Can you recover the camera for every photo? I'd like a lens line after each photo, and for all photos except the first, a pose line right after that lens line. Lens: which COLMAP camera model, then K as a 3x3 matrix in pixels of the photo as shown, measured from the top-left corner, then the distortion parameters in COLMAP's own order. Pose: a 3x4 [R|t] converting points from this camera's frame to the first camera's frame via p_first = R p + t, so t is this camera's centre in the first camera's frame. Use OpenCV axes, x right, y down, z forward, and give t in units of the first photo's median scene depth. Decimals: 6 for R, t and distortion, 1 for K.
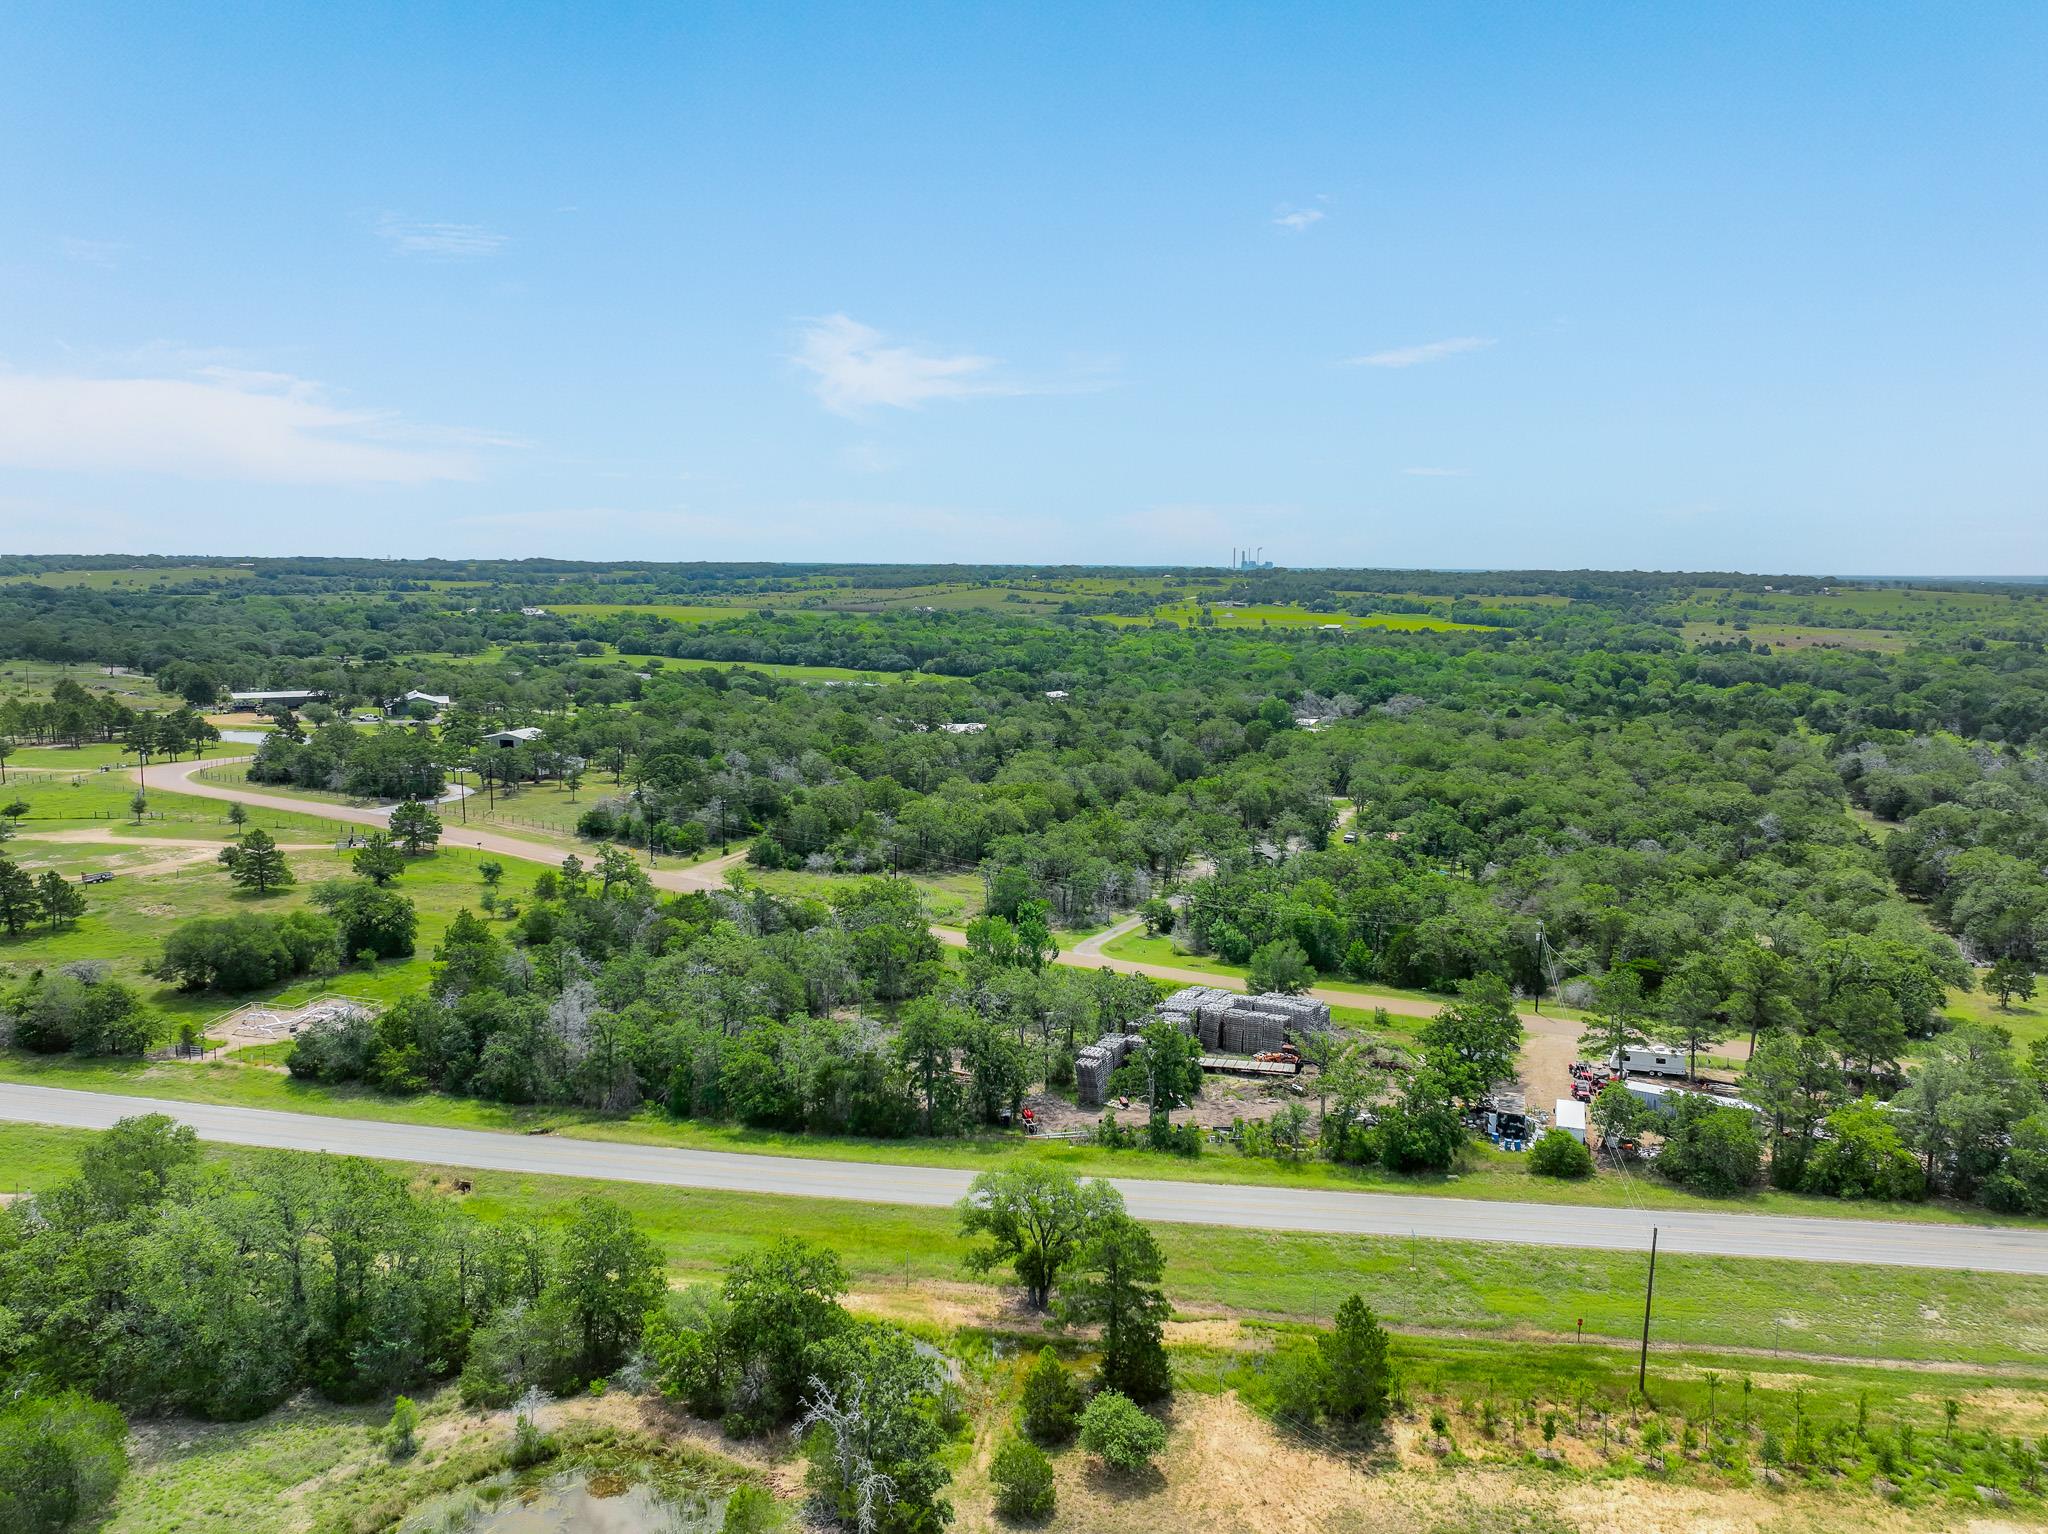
lens RADIAL K [[1468.9, 0, 1024.0], [0, 1468.9, 767.0], [0, 0, 1]] dist [0.008731, -0.002024]
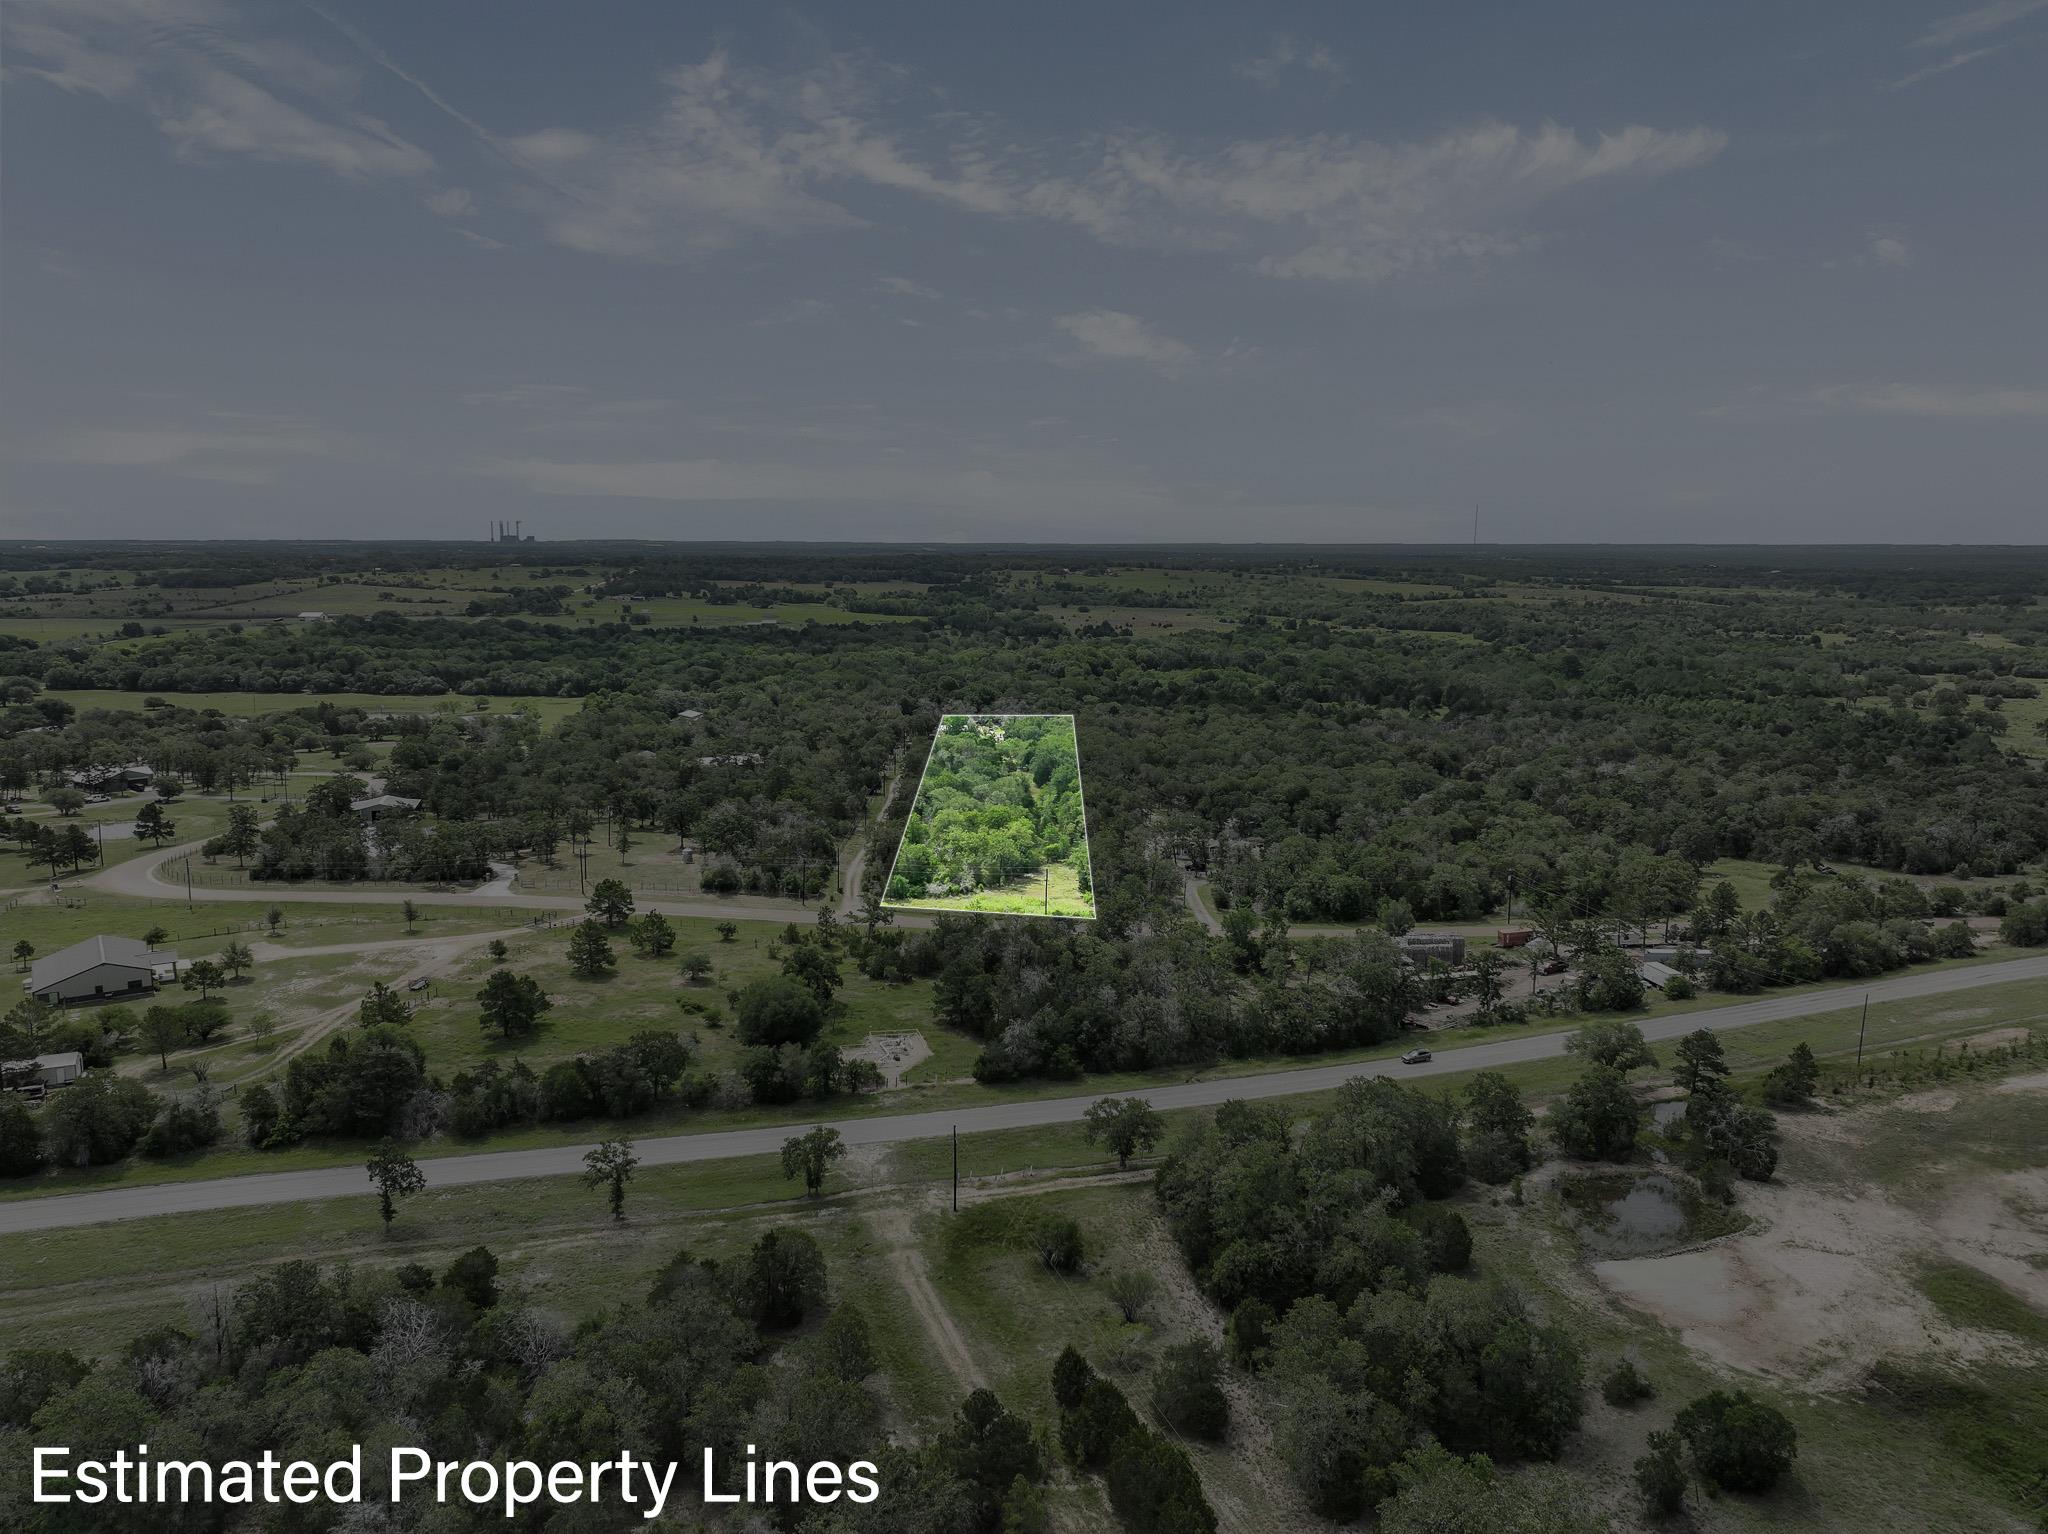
lens RADIAL K [[1468.9, 0, 1024.0], [0, 1468.9, 767.0], [0, 0, 1]] dist [0.008731, -0.002024]
pose [[0.877164, -0.082408, 0.473067, -0.633481], [0.072710, 0.996599, 0.038787, -0.079936], [-0.474654, 0.000374, 0.880172, -0.141027]]
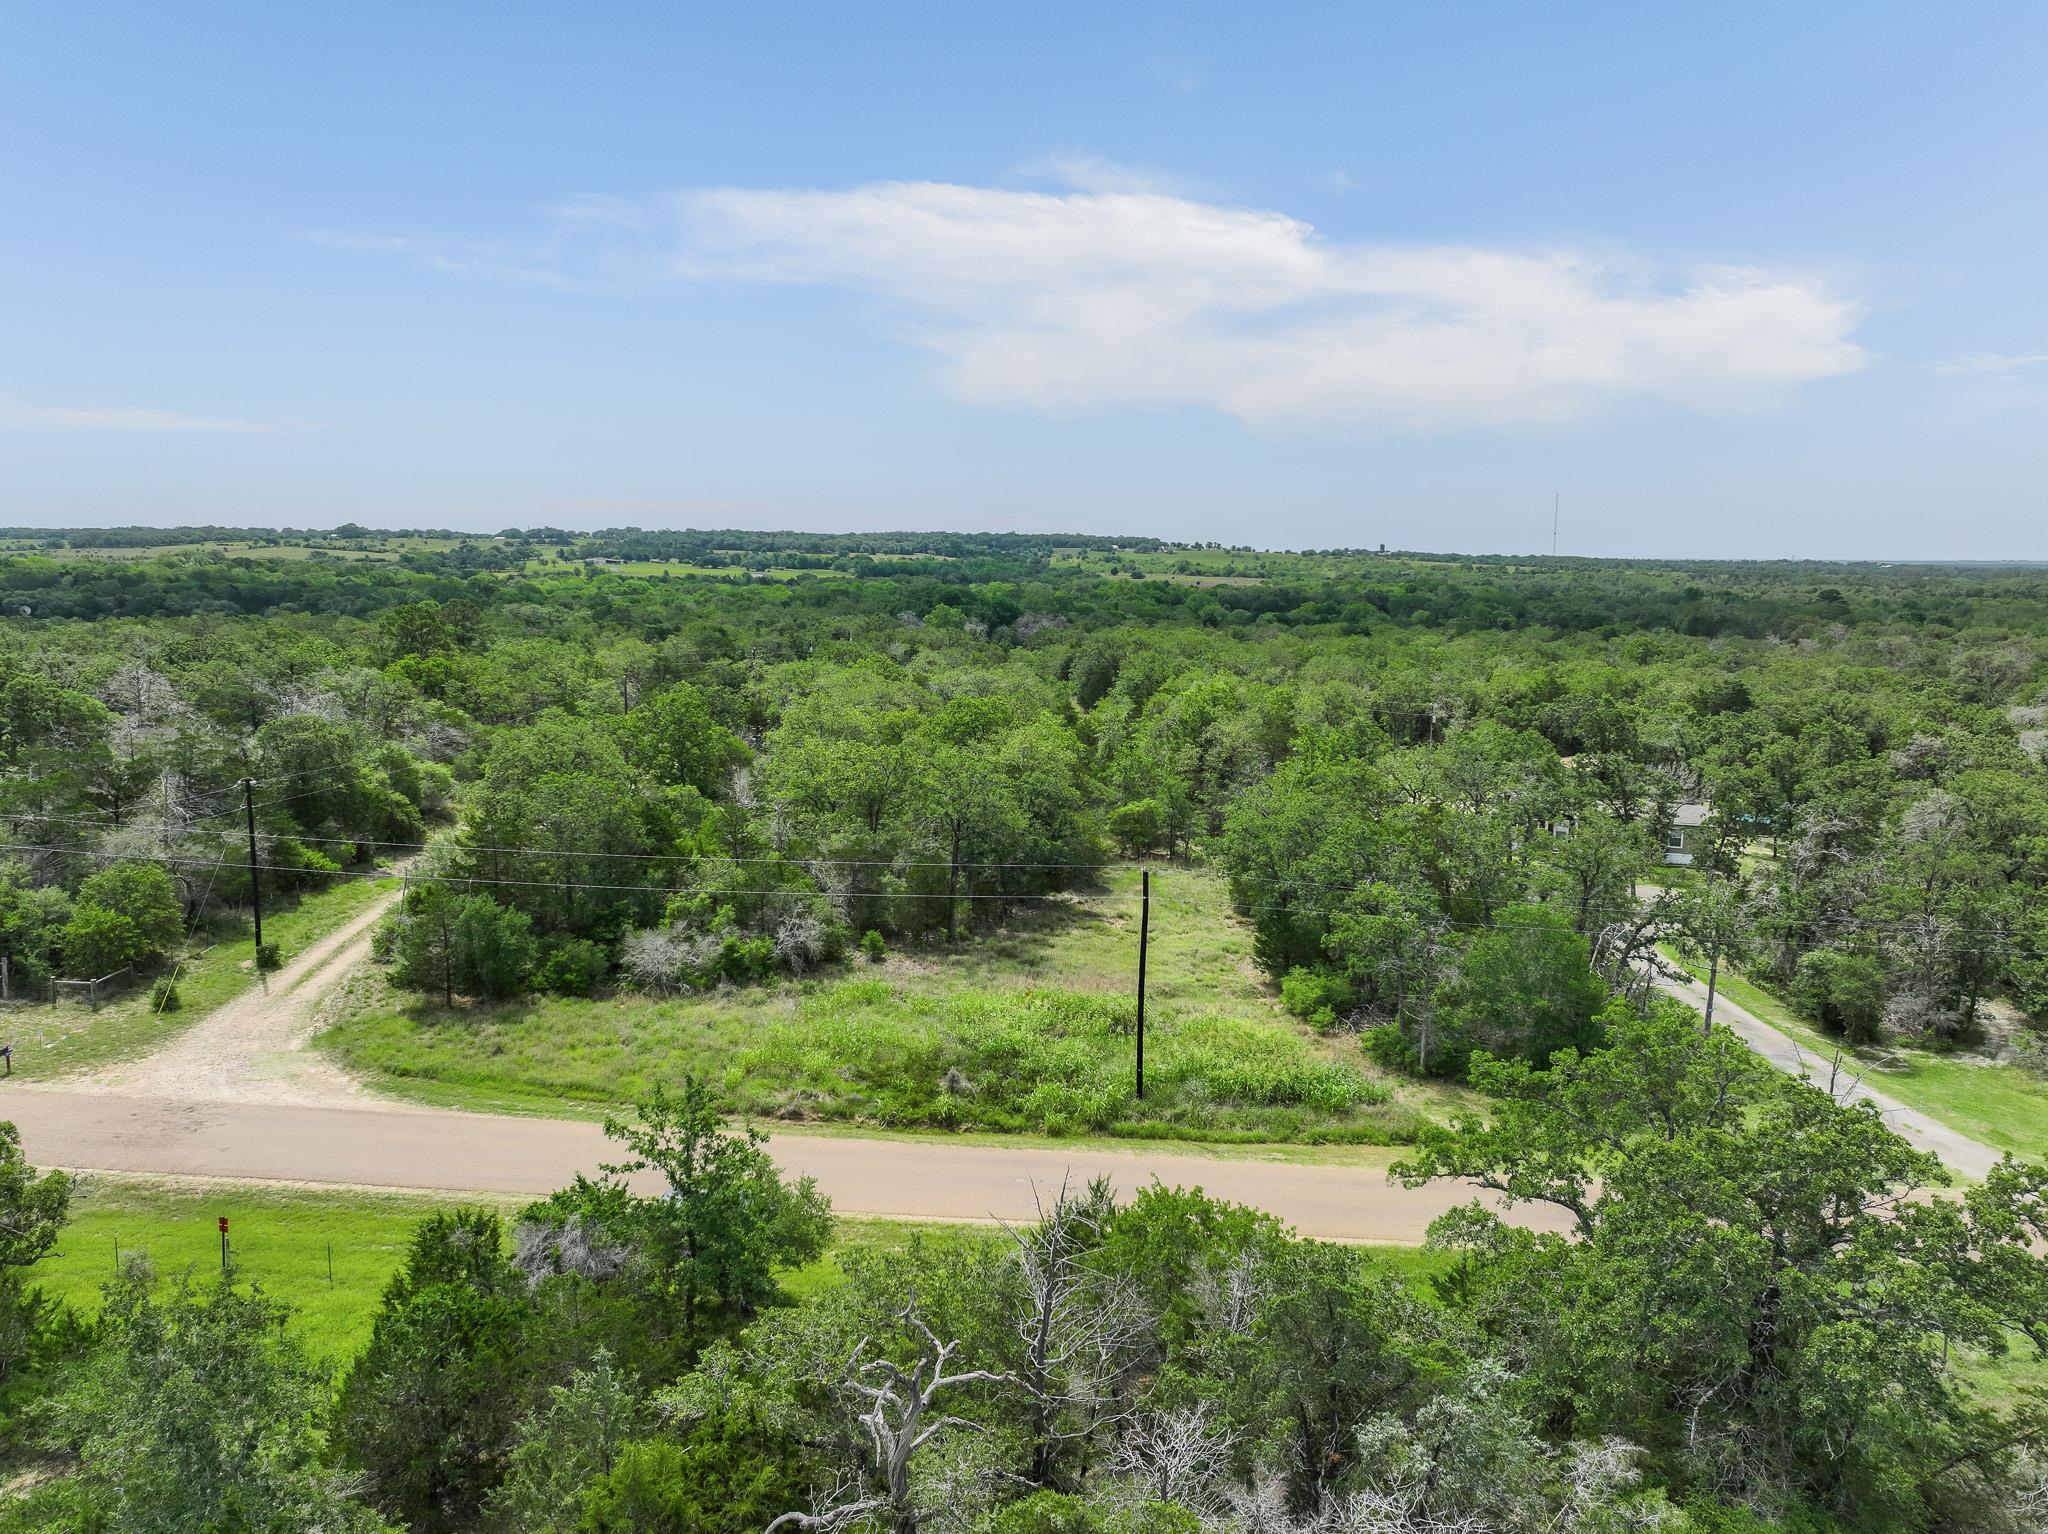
lens RADIAL K [[1468.9, 0, 1024.0], [0, 1468.9, 767.0], [0, 0, 1]] dist [0.008731, -0.002024]
pose [[0.890939, -0.071776, 0.448415, -0.197226], [0.066725, 0.997404, 0.027077, 0.022140], [-0.449194, 0.005797, 0.893415, 0.670263]]
